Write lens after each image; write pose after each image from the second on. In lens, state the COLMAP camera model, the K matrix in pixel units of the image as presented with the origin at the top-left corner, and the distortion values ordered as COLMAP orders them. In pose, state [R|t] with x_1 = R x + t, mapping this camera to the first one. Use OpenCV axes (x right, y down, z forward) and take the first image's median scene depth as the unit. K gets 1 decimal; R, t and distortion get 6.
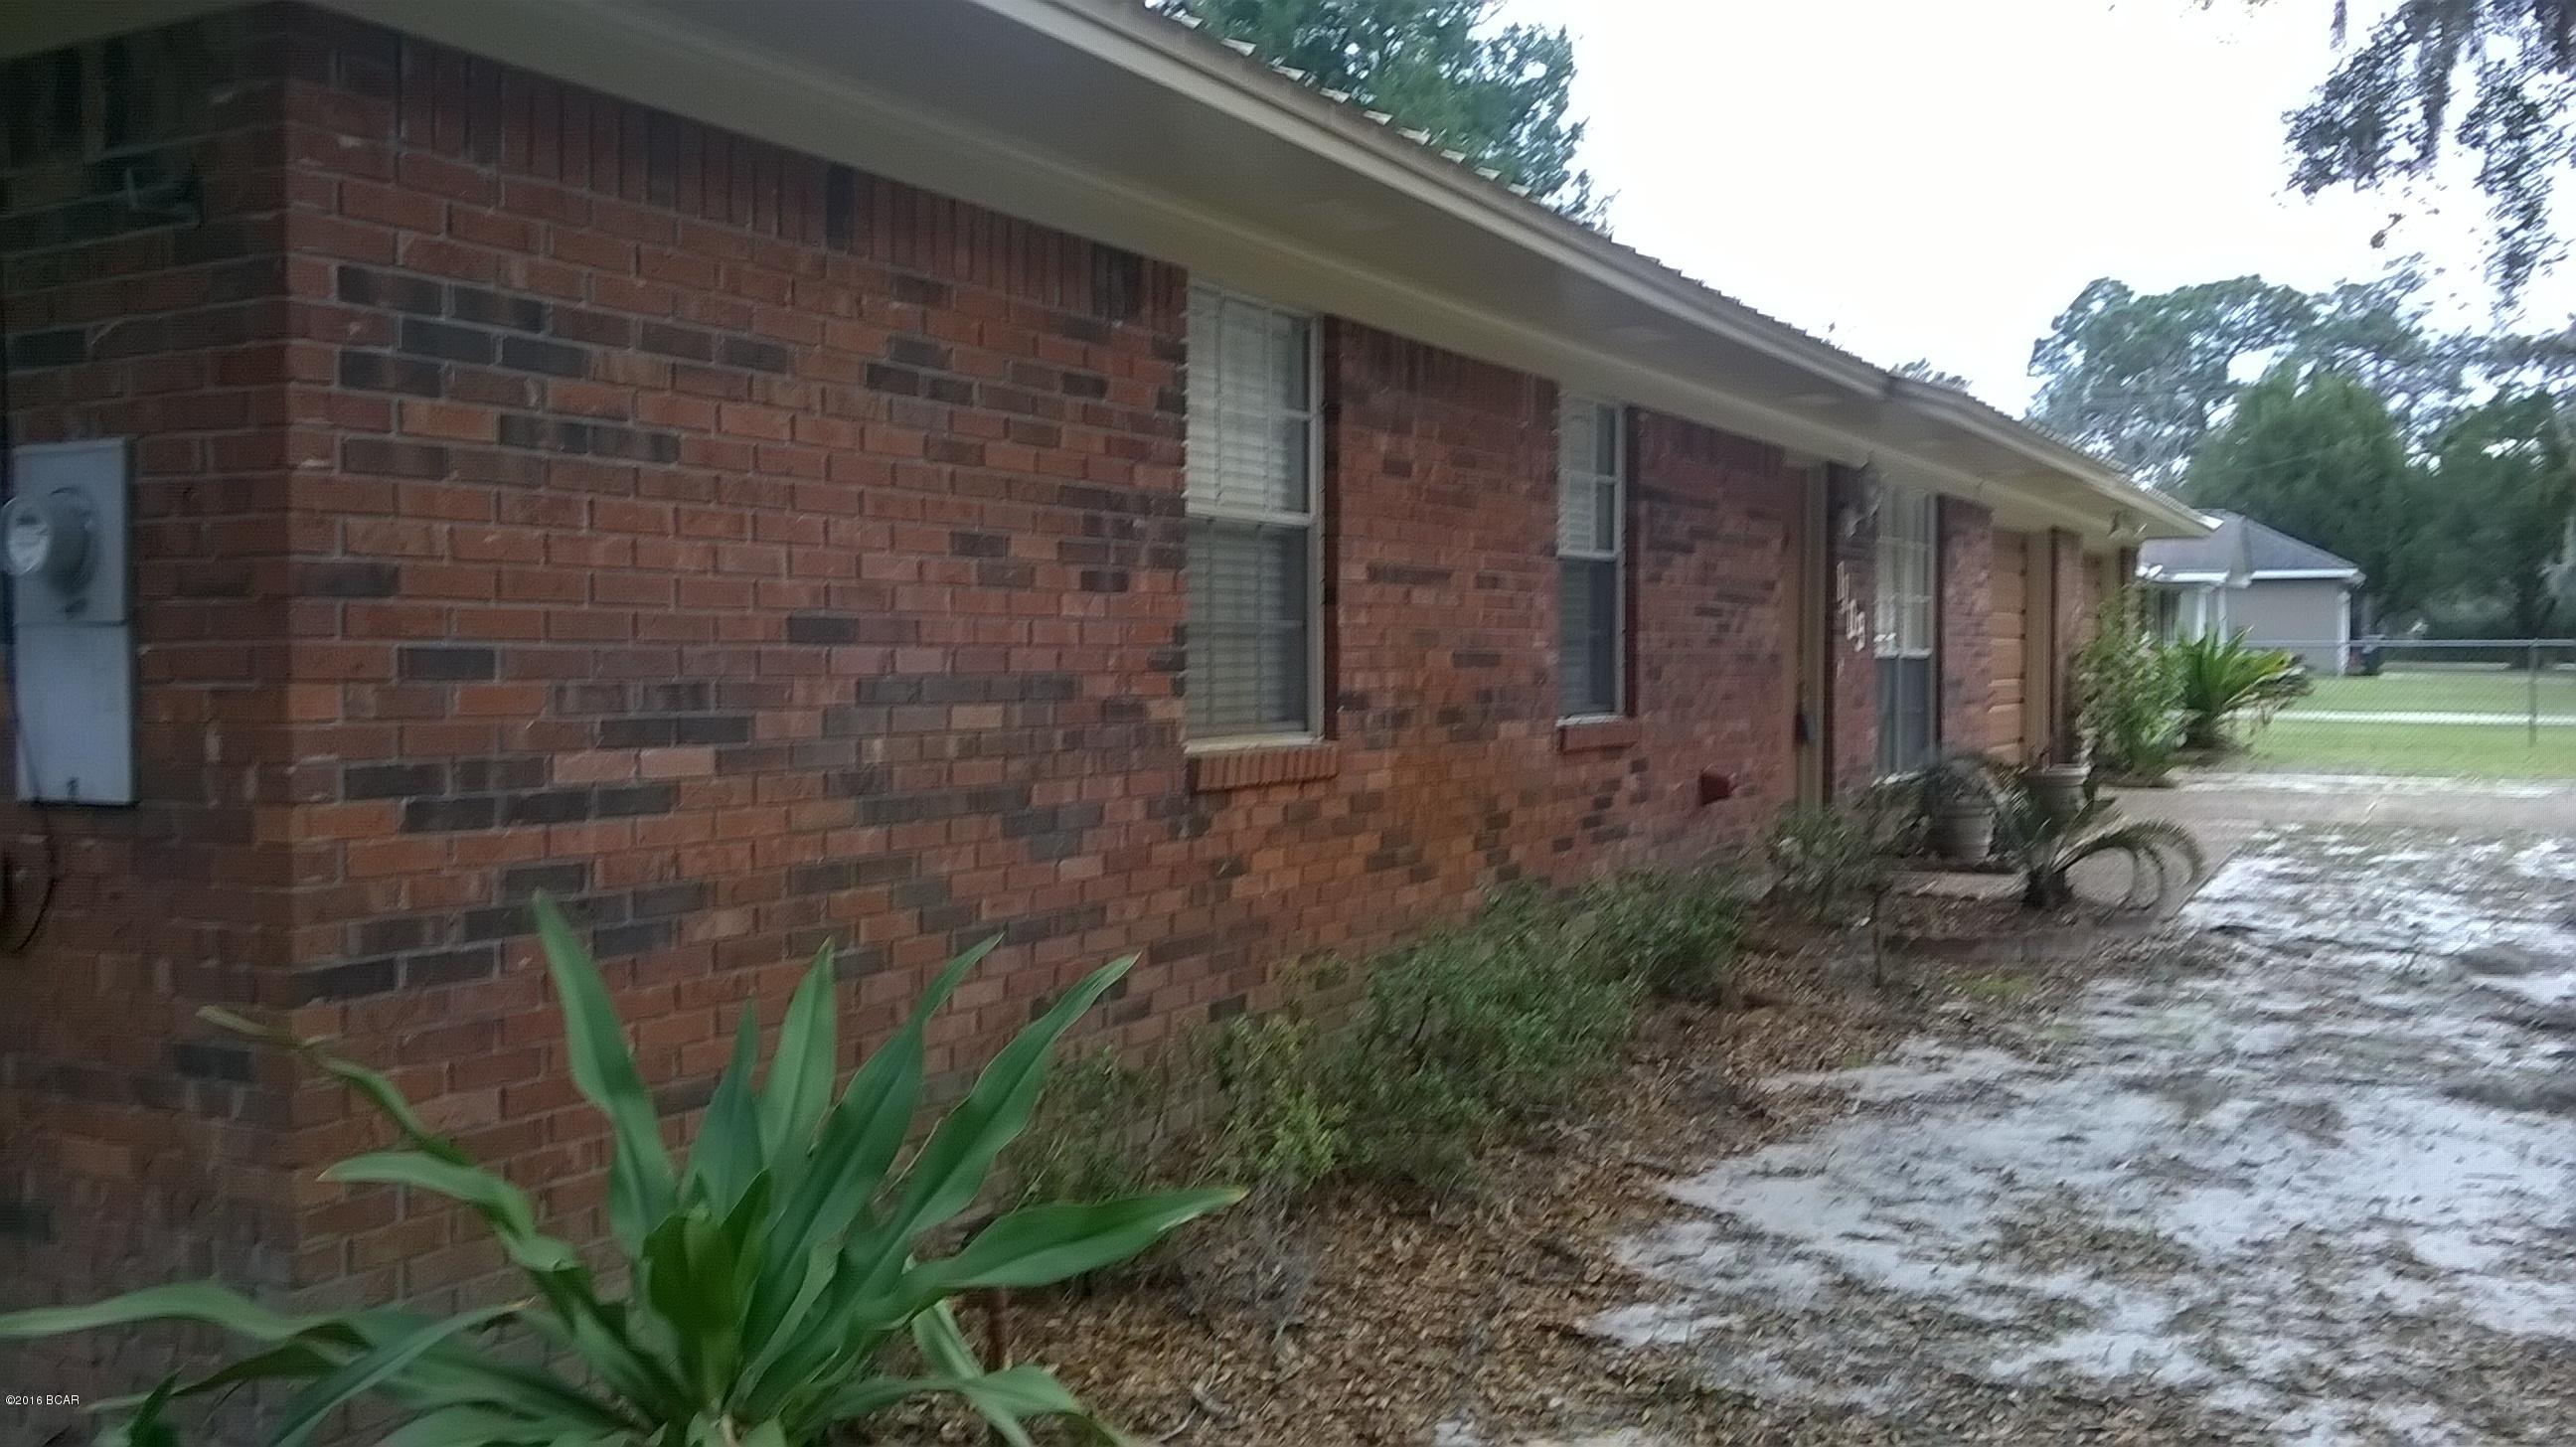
lens RADIAL K [[2200.3, 0, 1300.3], [0, 2200.3, 706.1], [0, 0, 1]] dist [0.016516, -0.035278]
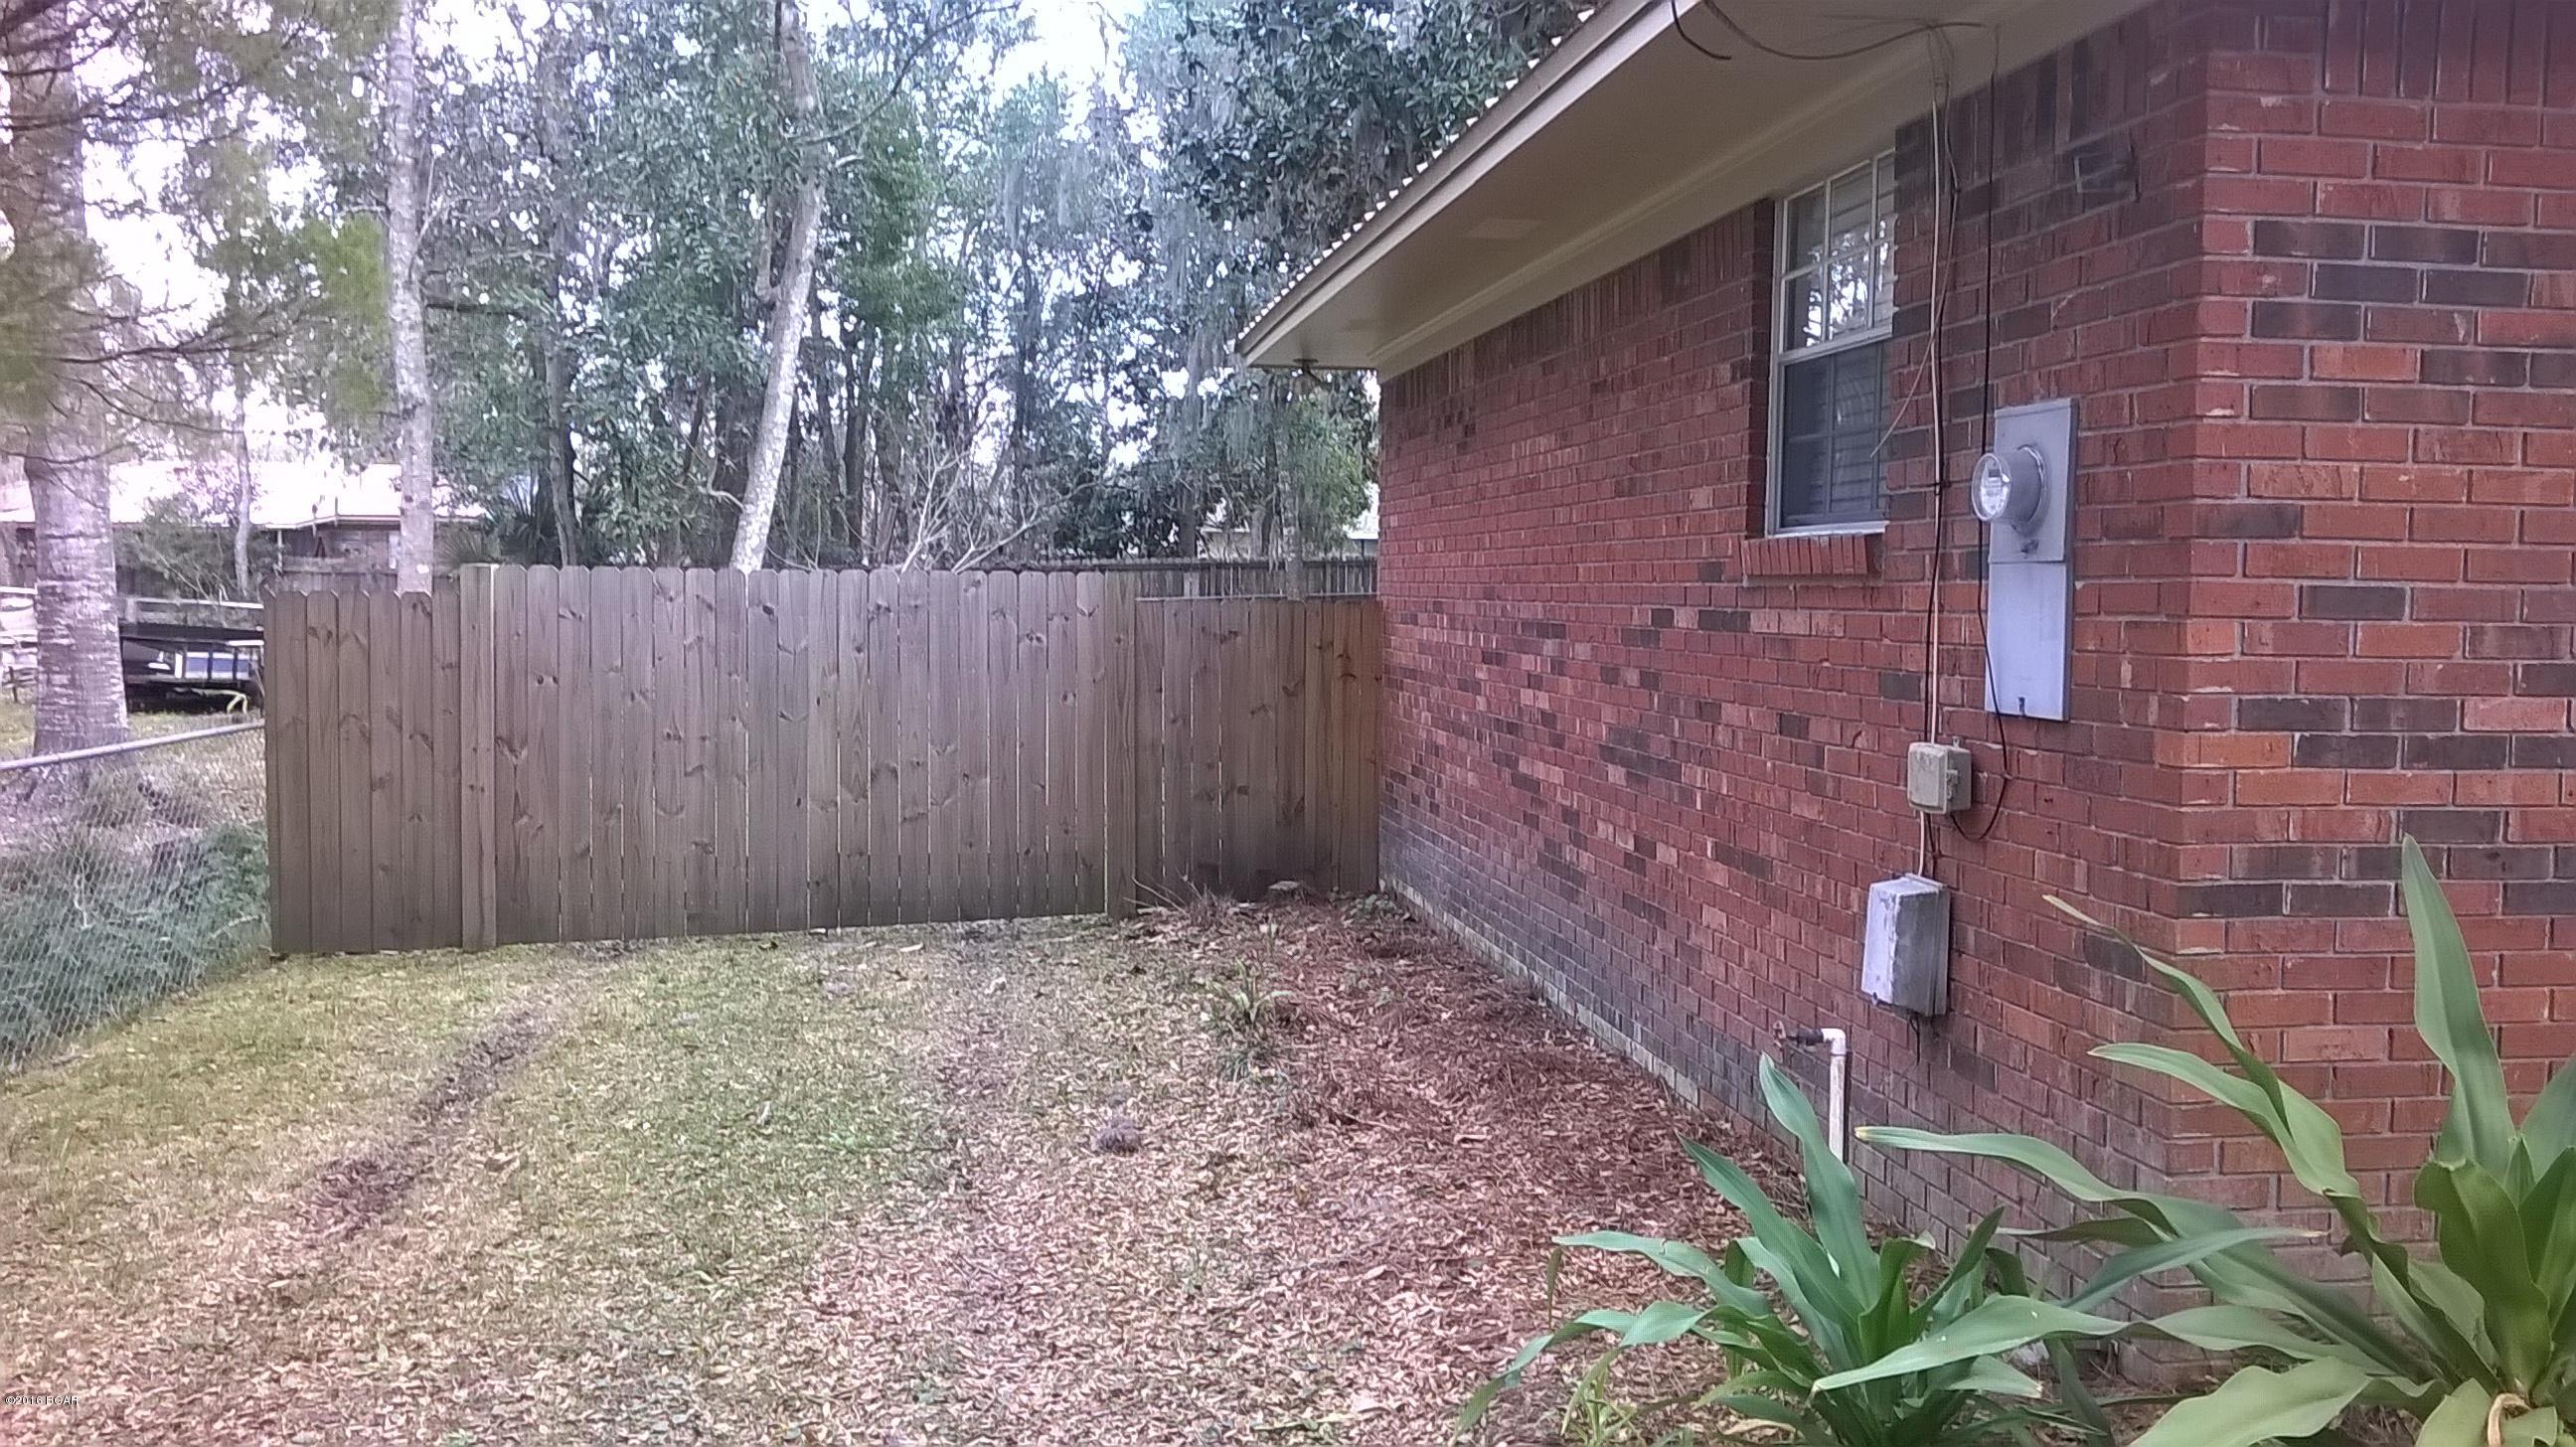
lens RADIAL K [[2200.3, 0, 1309.5], [0, 2200.3, 721.4], [0, 0, 1]] dist [0.016516, -0.035278]
pose [[0.602310, 0.062091, -0.795844, 0.137769], [-0.032928, 0.998054, 0.052947, -0.002695], [0.797583, -0.005685, 0.603183, 0.005350]]
